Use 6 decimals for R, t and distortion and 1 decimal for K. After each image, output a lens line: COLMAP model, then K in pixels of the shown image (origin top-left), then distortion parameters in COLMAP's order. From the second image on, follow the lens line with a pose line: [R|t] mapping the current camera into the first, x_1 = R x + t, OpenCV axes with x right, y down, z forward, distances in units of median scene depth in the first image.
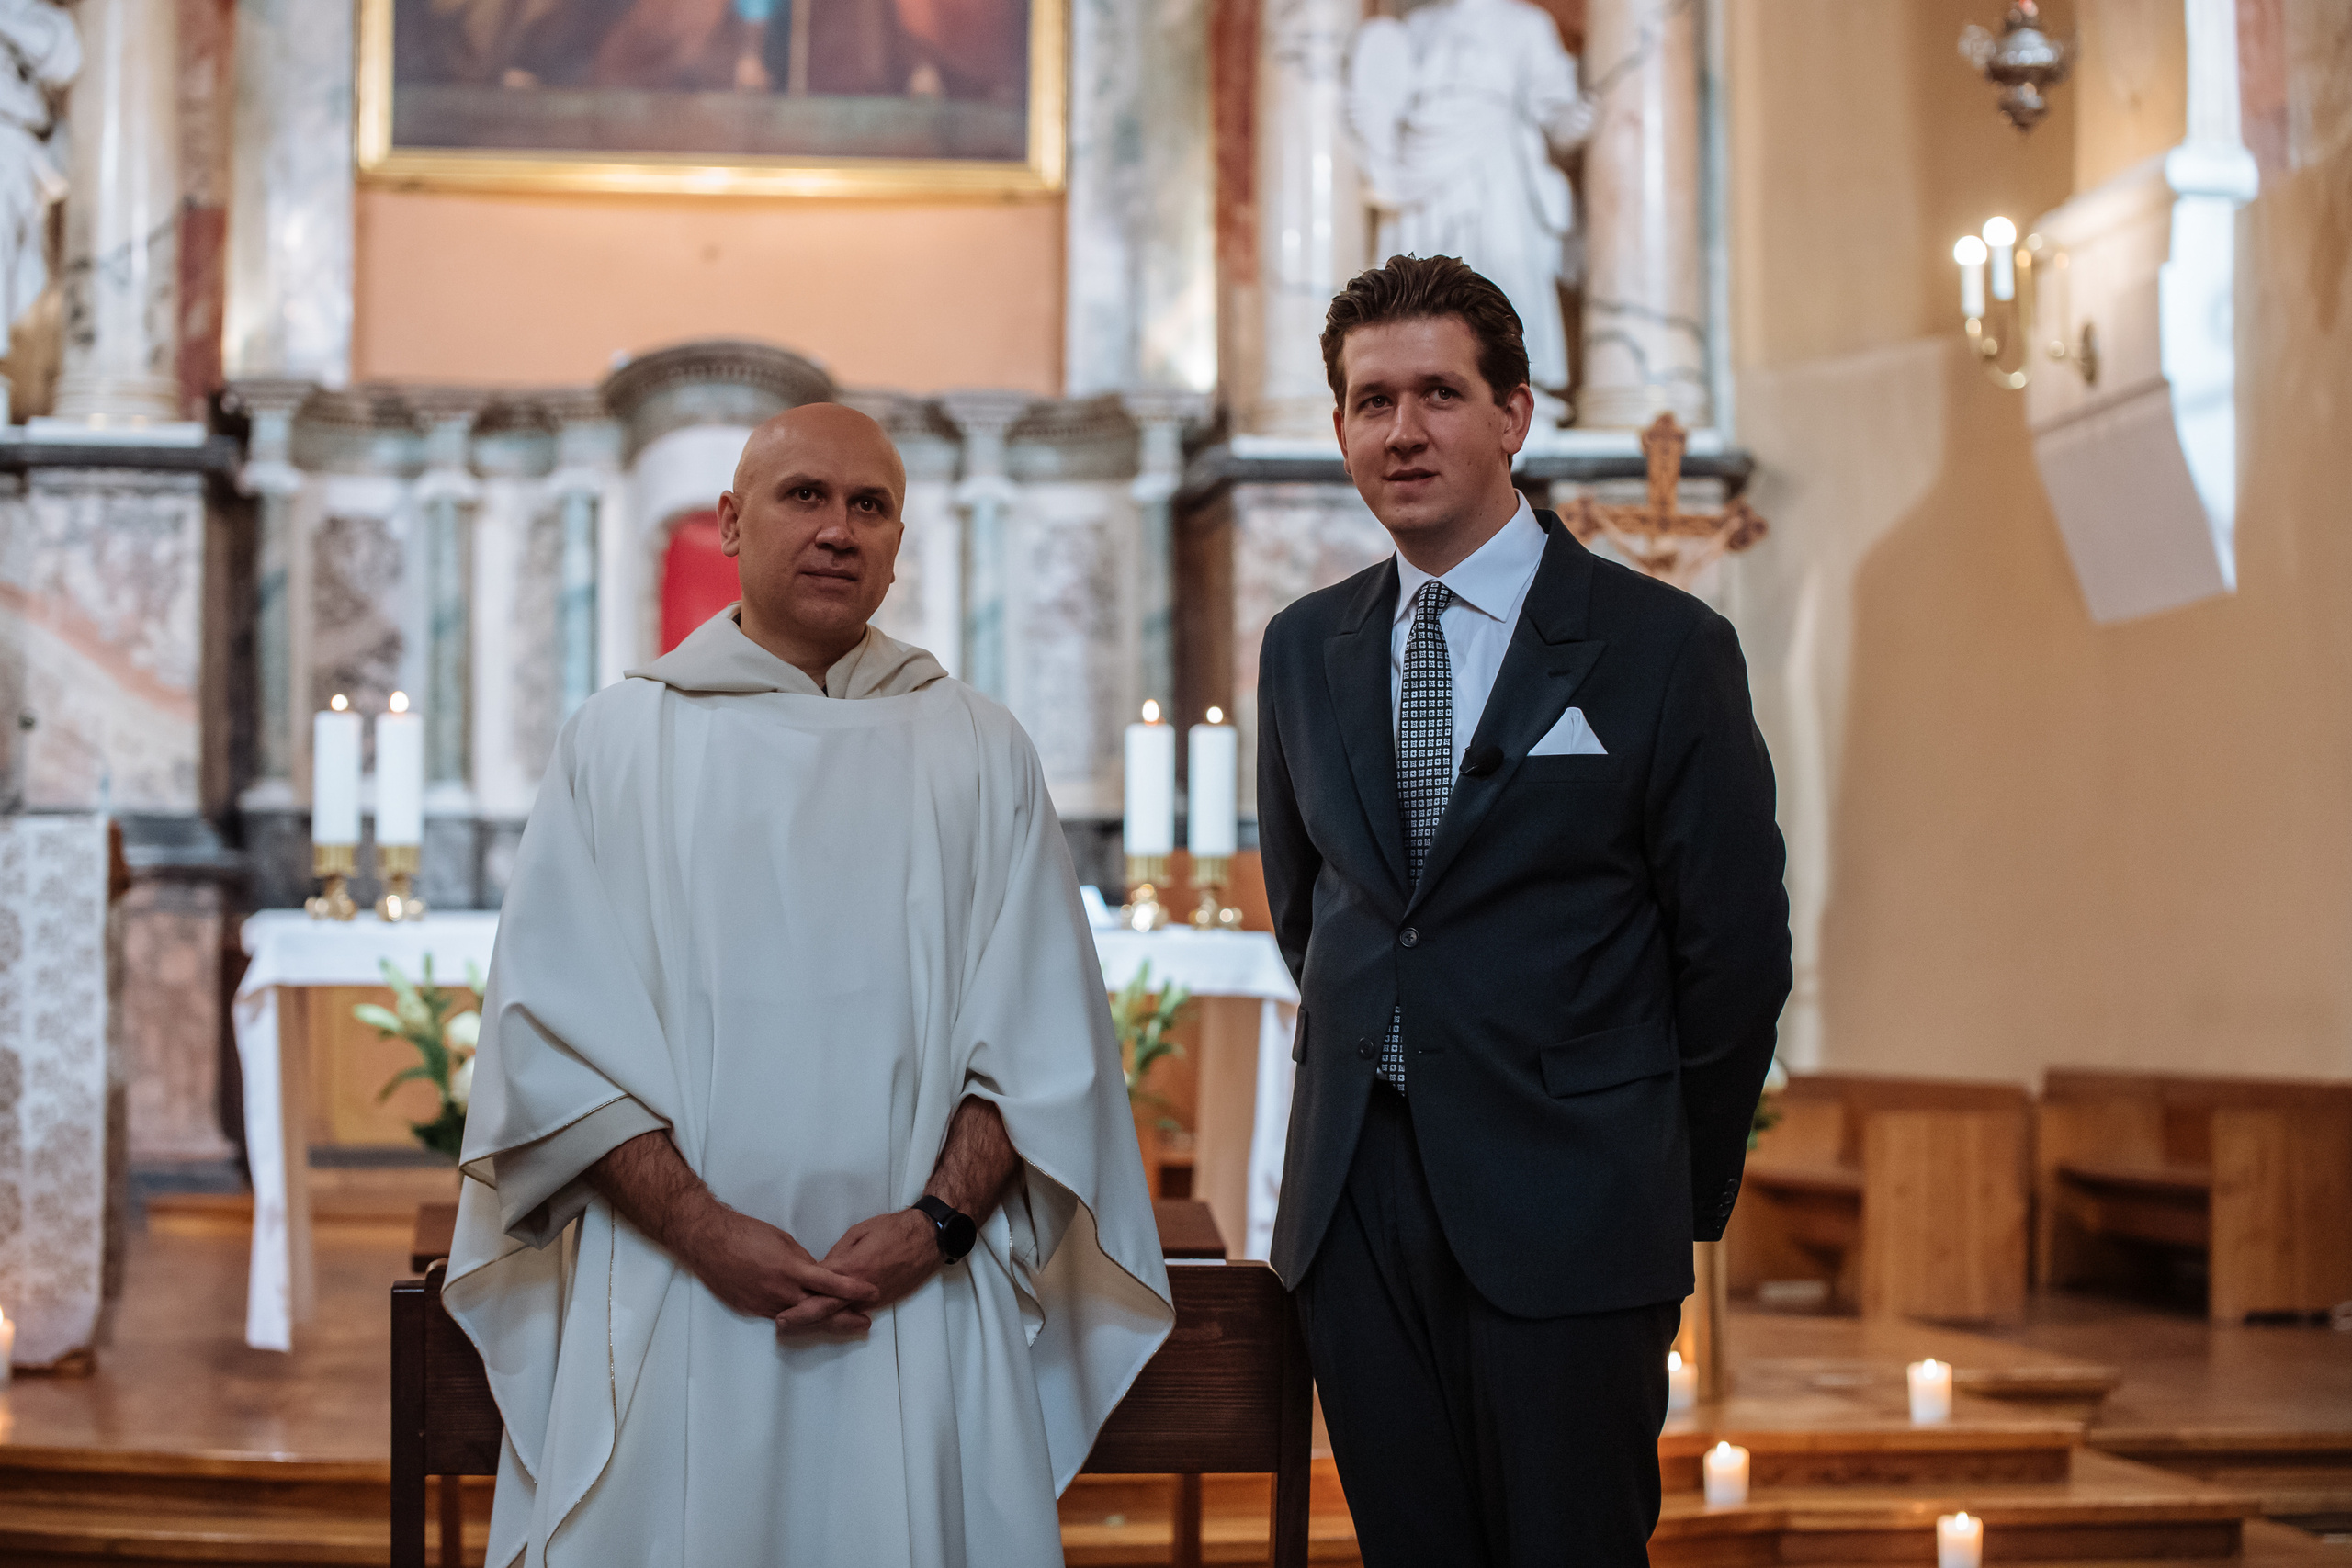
lens RADIAL K [[4621.3, 0, 1153.3], [0, 4621.3, 775.7], [0, 0, 1]] dist [-0.170977, 0.000000]
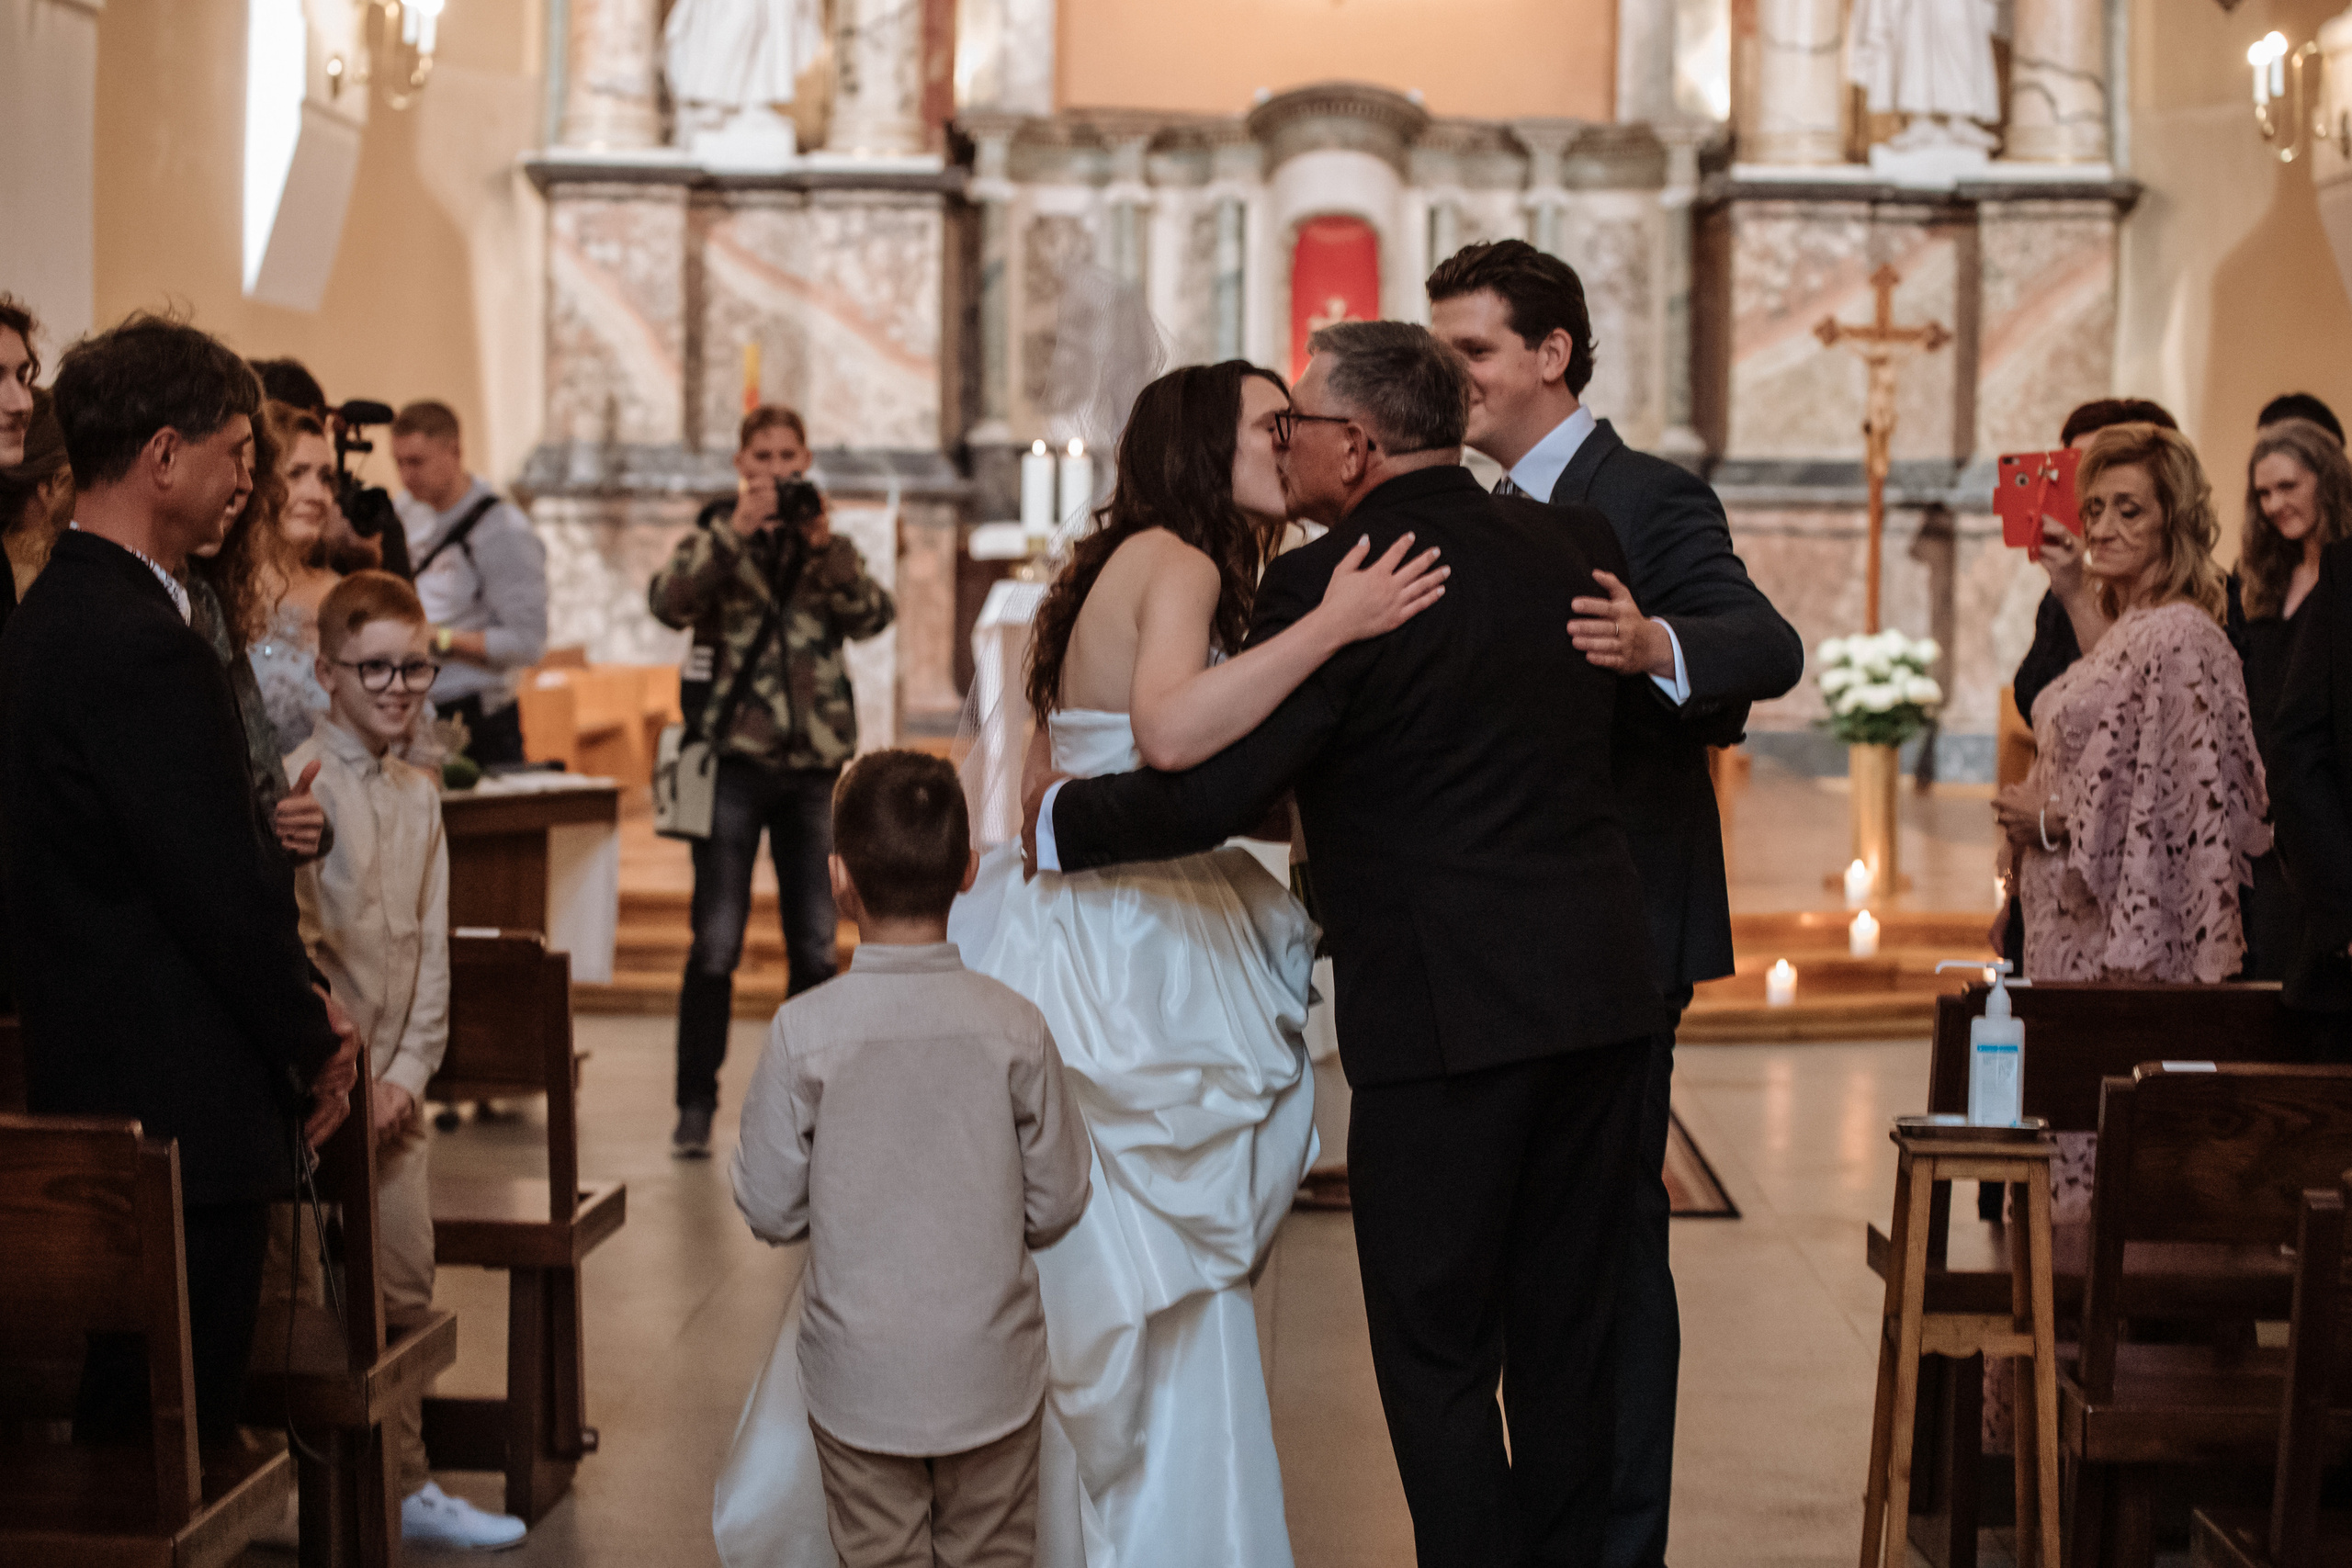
lens RADIAL K [[4621.3, 0, 1180.2], [0, 4621.3, 790.0], [0, 0, 1]] dist [-0.170977, 0.000000]
pose [[0.989210, 0.019780, -0.145165, 0.056529], [-0.004536, 0.994504, 0.104600, -0.034322], [0.146436, -0.102813, 0.983863, -0.312162]]
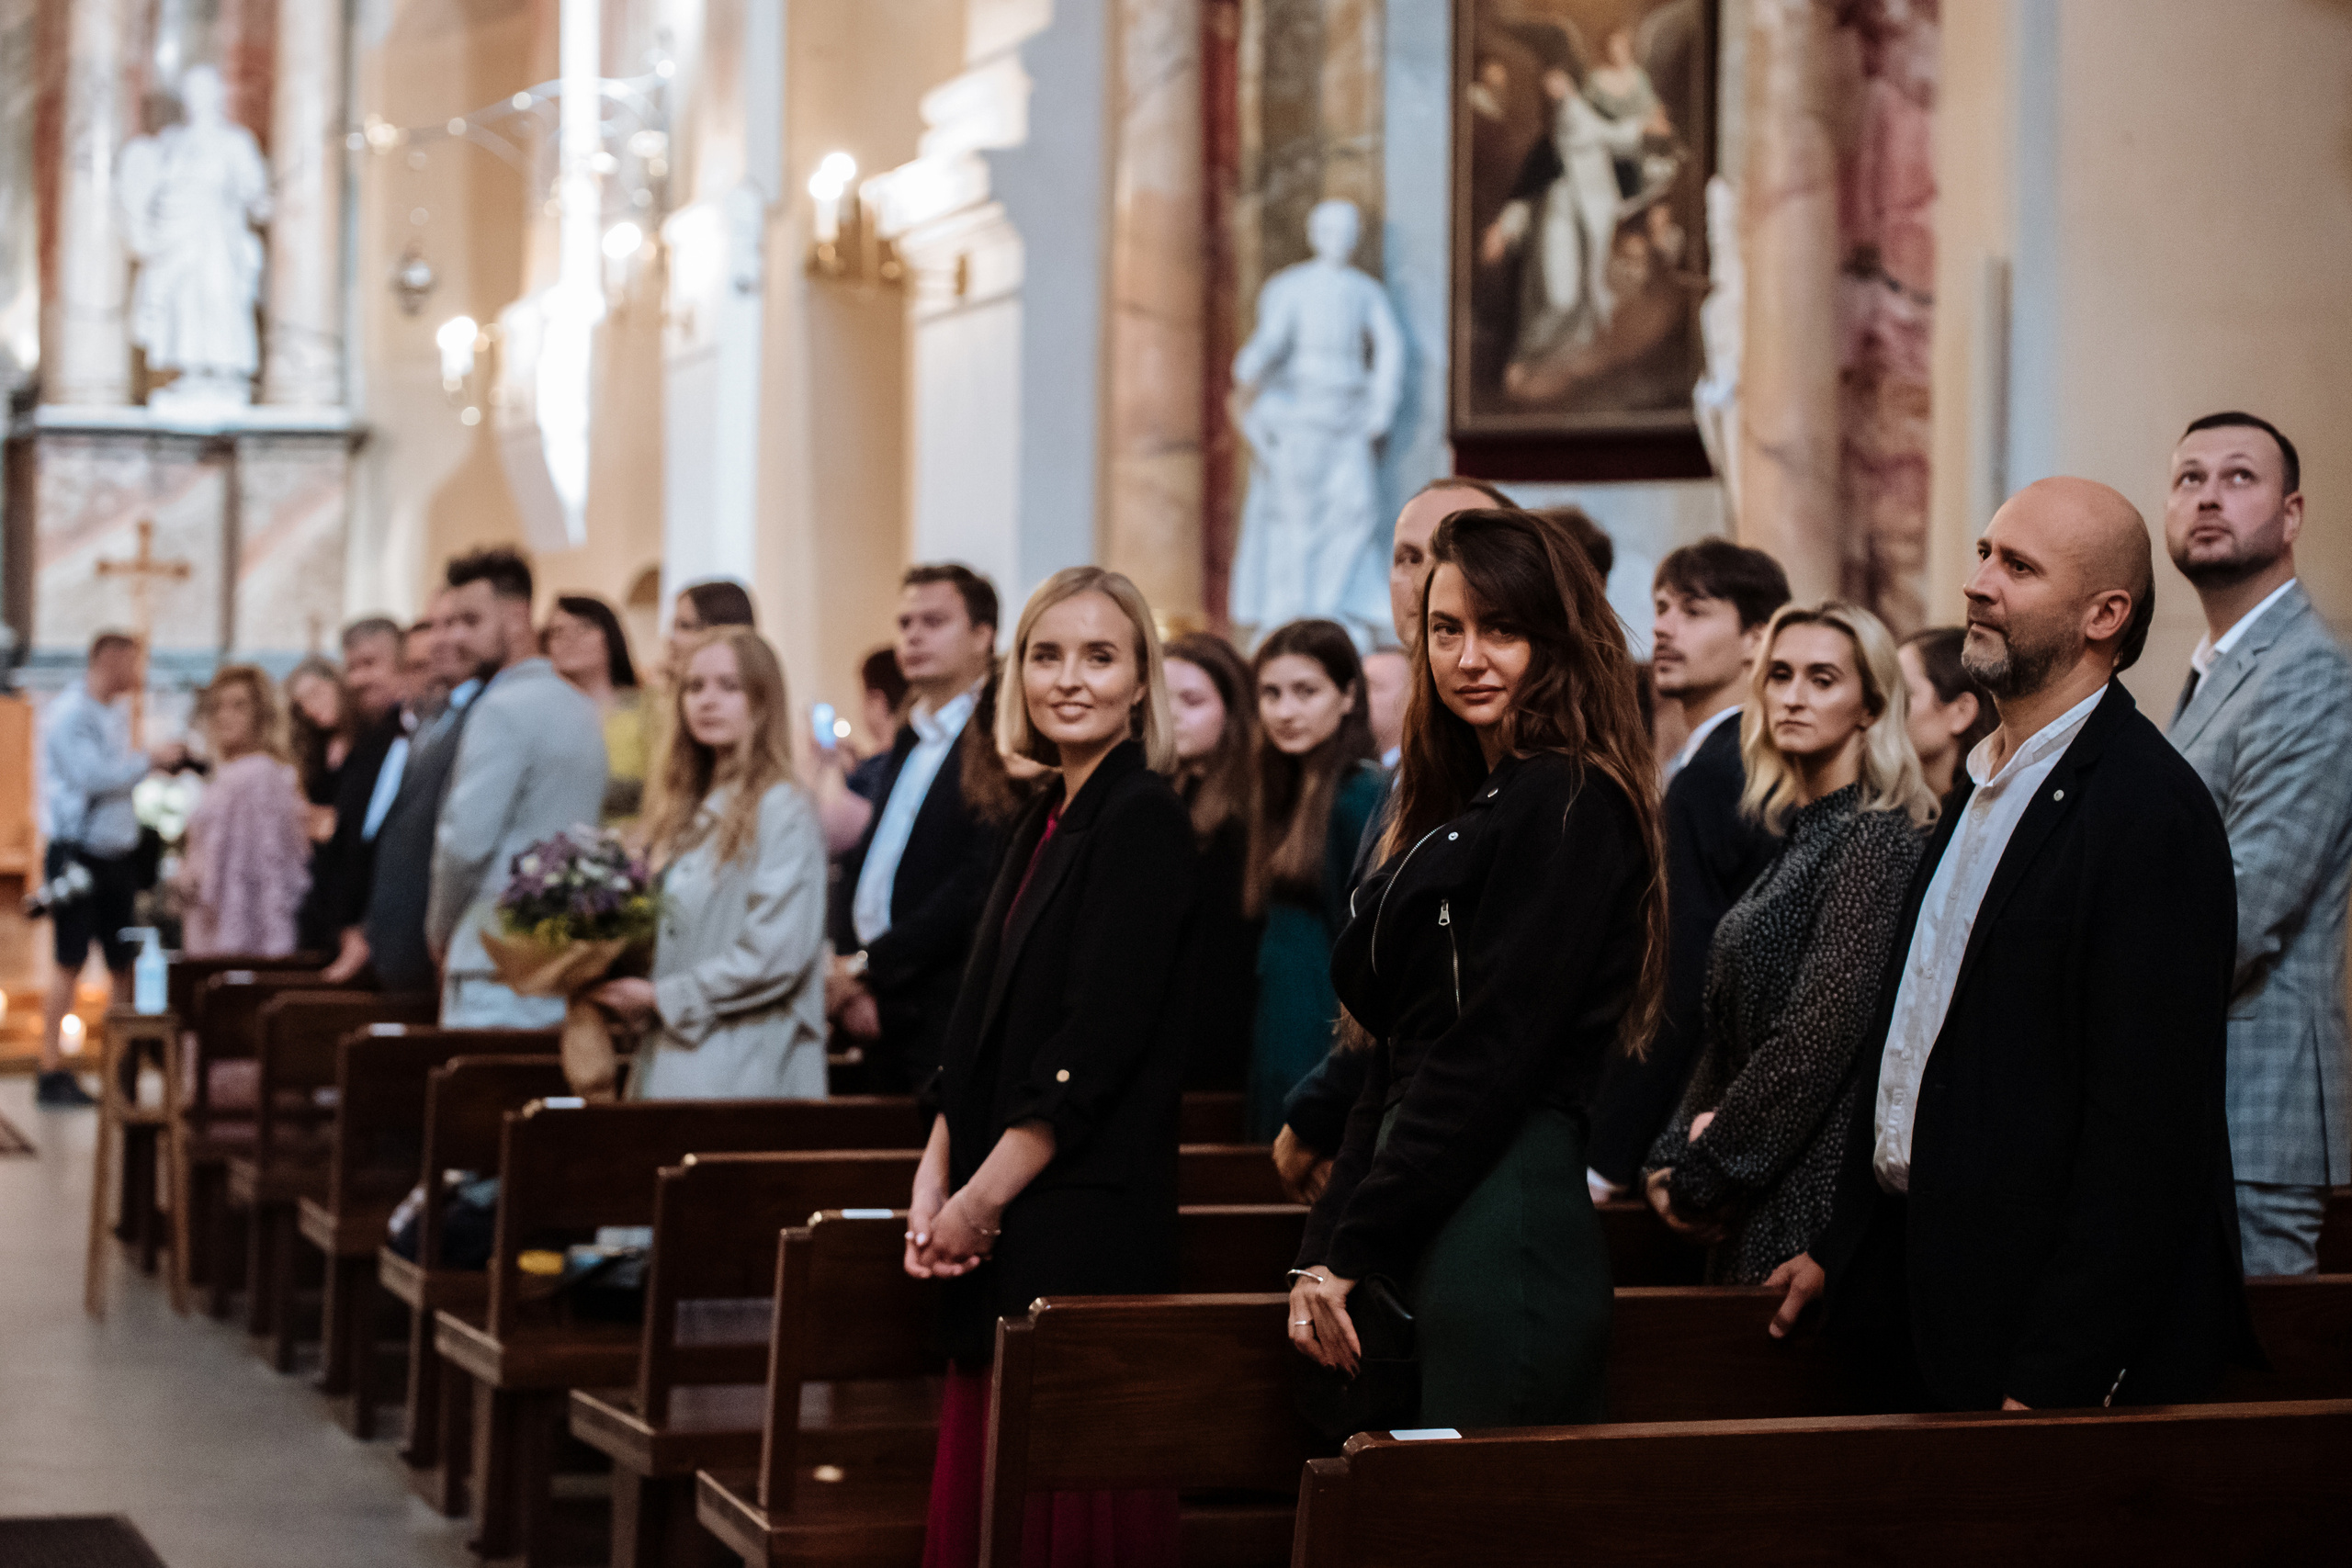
lens RADIAL K [[4621.3, 0, 1175.7], [0, 4621.3, 783.9], [0, 0, 1]] dist [-0.170977, 0.000000]
pose [[0.977310, 0.005572, 0.211742, 0.069971], [-0.019271, 0.997847, 0.062691, -0.052758], [-0.210937, -0.065349, 0.975313, -0.629271]]
